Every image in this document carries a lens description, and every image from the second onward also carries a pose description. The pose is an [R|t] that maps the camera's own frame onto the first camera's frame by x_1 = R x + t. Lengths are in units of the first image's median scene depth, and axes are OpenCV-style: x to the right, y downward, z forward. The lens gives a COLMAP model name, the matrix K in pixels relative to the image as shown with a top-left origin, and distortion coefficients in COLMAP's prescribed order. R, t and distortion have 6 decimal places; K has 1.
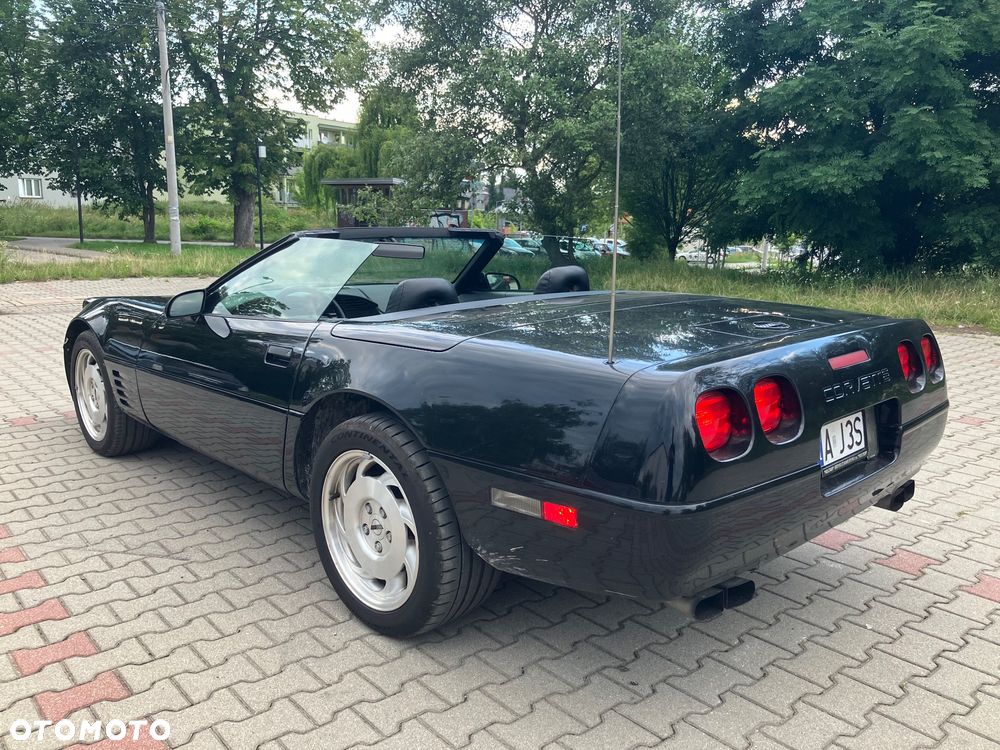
lens RADIAL K [[834.8, 0, 500.0], [0, 834.8, 375.0], [0, 0, 1]] dist [0.002417, 0.006642]
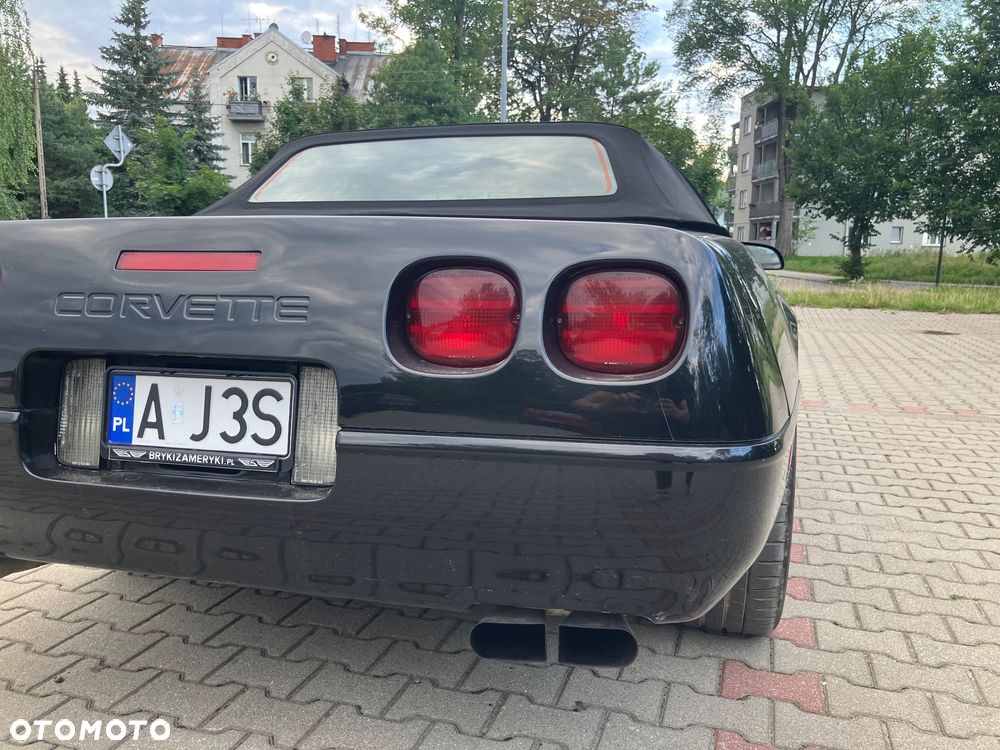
lens RADIAL K [[834.8, 0, 500.0], [0, 834.8, 375.0], [0, 0, 1]] dist [0.002417, 0.006642]
pose [[0.519340, 0.113336, -0.847019, 0.173876], [-0.165650, 0.985718, 0.030329, 0.000541], [0.838359, 0.124557, 0.530697, 0.157645]]
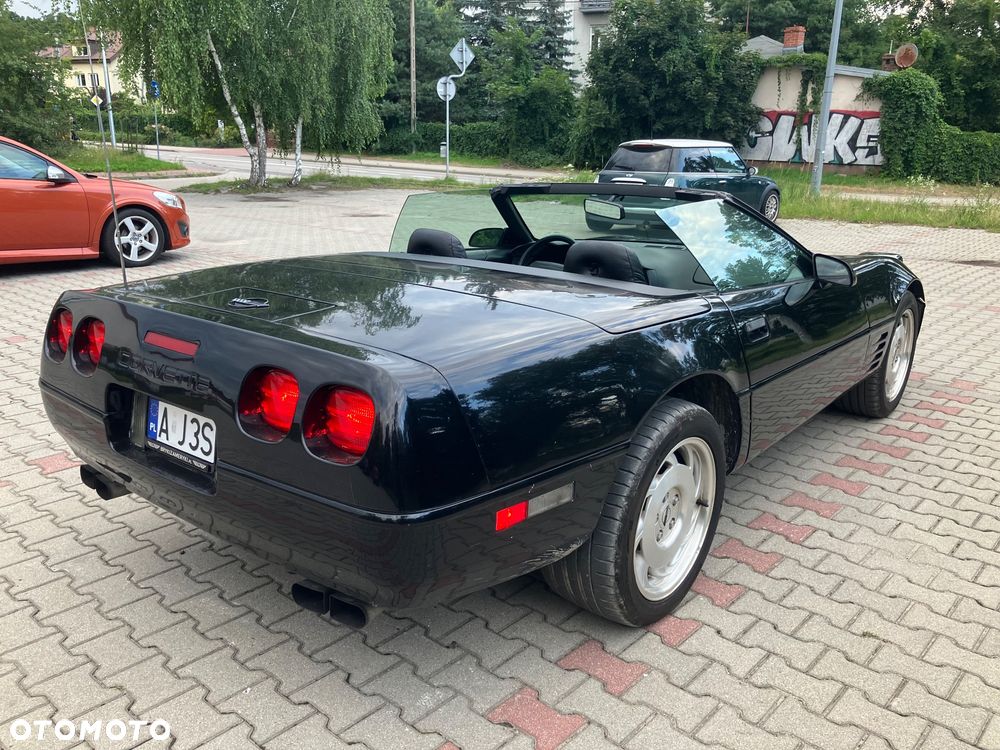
lens RADIAL K [[832.0, 0, 478.1], [0, 832.0, 377.6], [0, 0, 1]] dist [-0.001816, -0.005051]
pose [[0.109646, 0.262348, -0.958724, 0.235769], [-0.193571, 0.951708, 0.238290, -0.046833], [0.974940, 0.159454, 0.155134, 0.210622]]
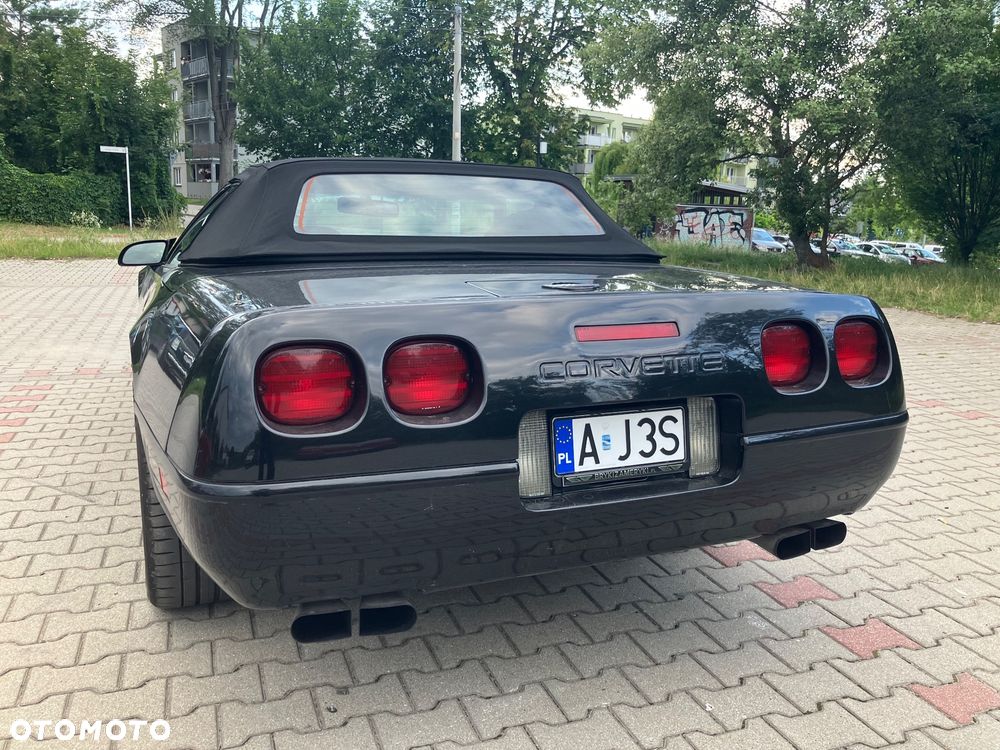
lens RADIAL K [[833.2, 0, 508.3], [0, 833.2, 375.9], [0, 0, 1]] dist [0.056856, -0.096405]
pose [[0.938388, 0.082516, -0.335588, 0.100297], [-0.082488, 0.996489, 0.014366, 0.003116], [0.335595, 0.014201, 0.941899, 0.049134]]
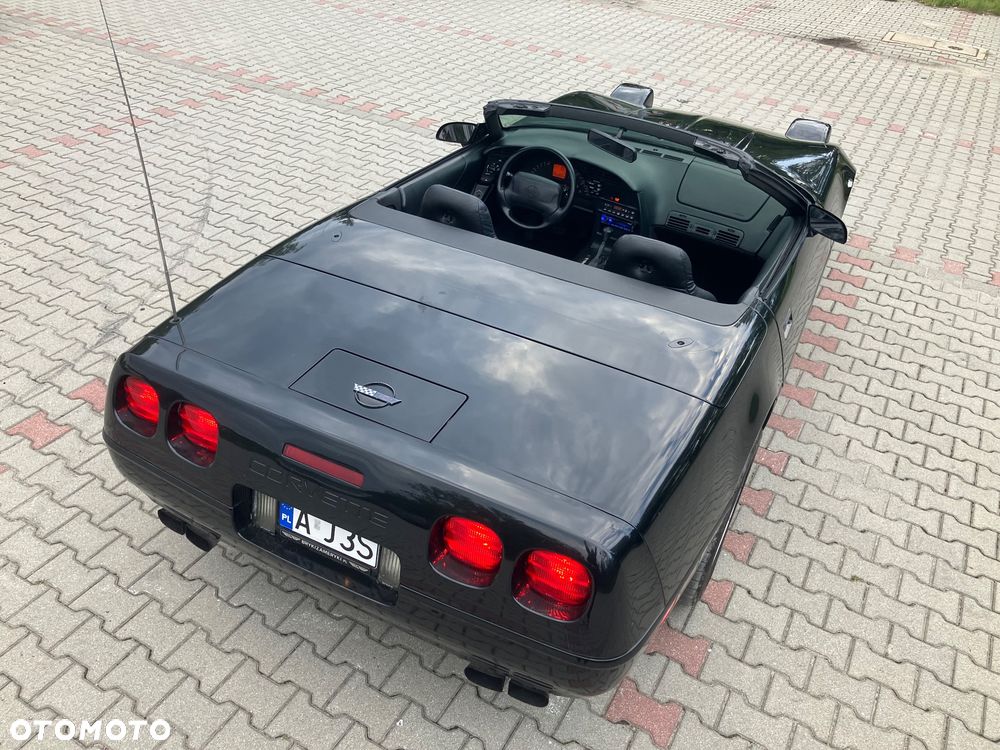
lens RADIAL K [[838.9, 0, 477.1], [0, 838.9, 377.8], [0, 0, 1]] dist [0.001935, 0.004051]
pose [[0.326479, 0.557056, -0.763610, 0.196957], [-0.242617, 0.830199, 0.501904, -0.105161], [0.913536, 0.021403, 0.406193, 0.137953]]
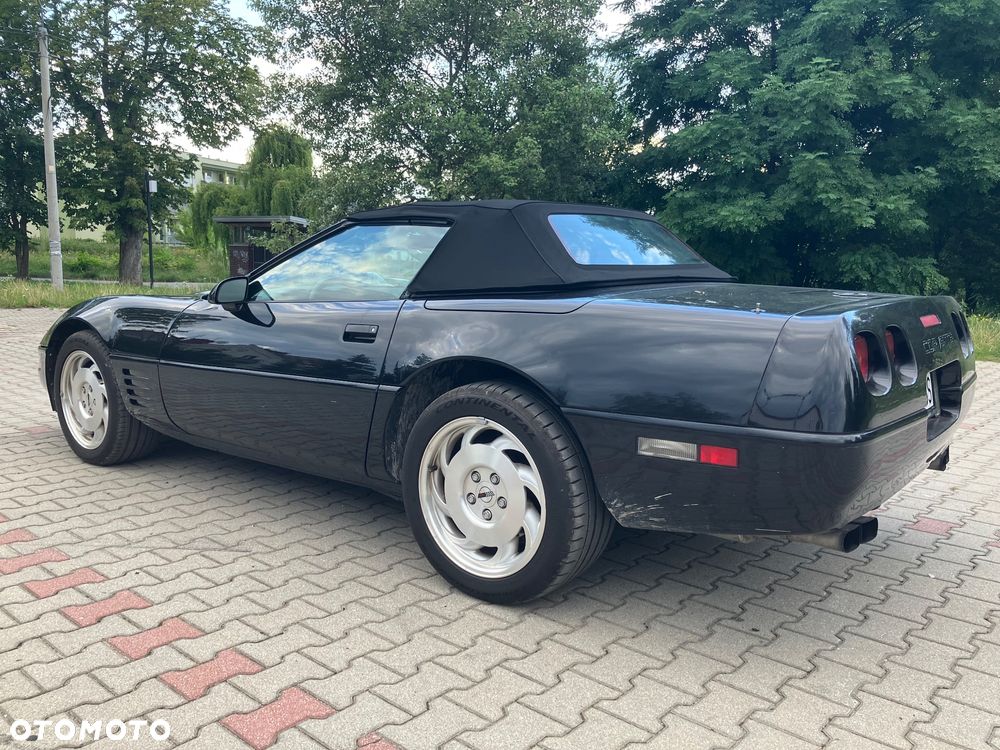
lens RADIAL K [[830.0, 0, 516.3], [0, 830.0, 379.3], [0, 0, 1]] dist [0.011855, -0.000436]
pose [[0.987839, -0.010696, 0.155110, -0.051231], [0.018214, 0.998723, -0.047128, 0.017685], [-0.154408, 0.049380, 0.986772, 0.001244]]
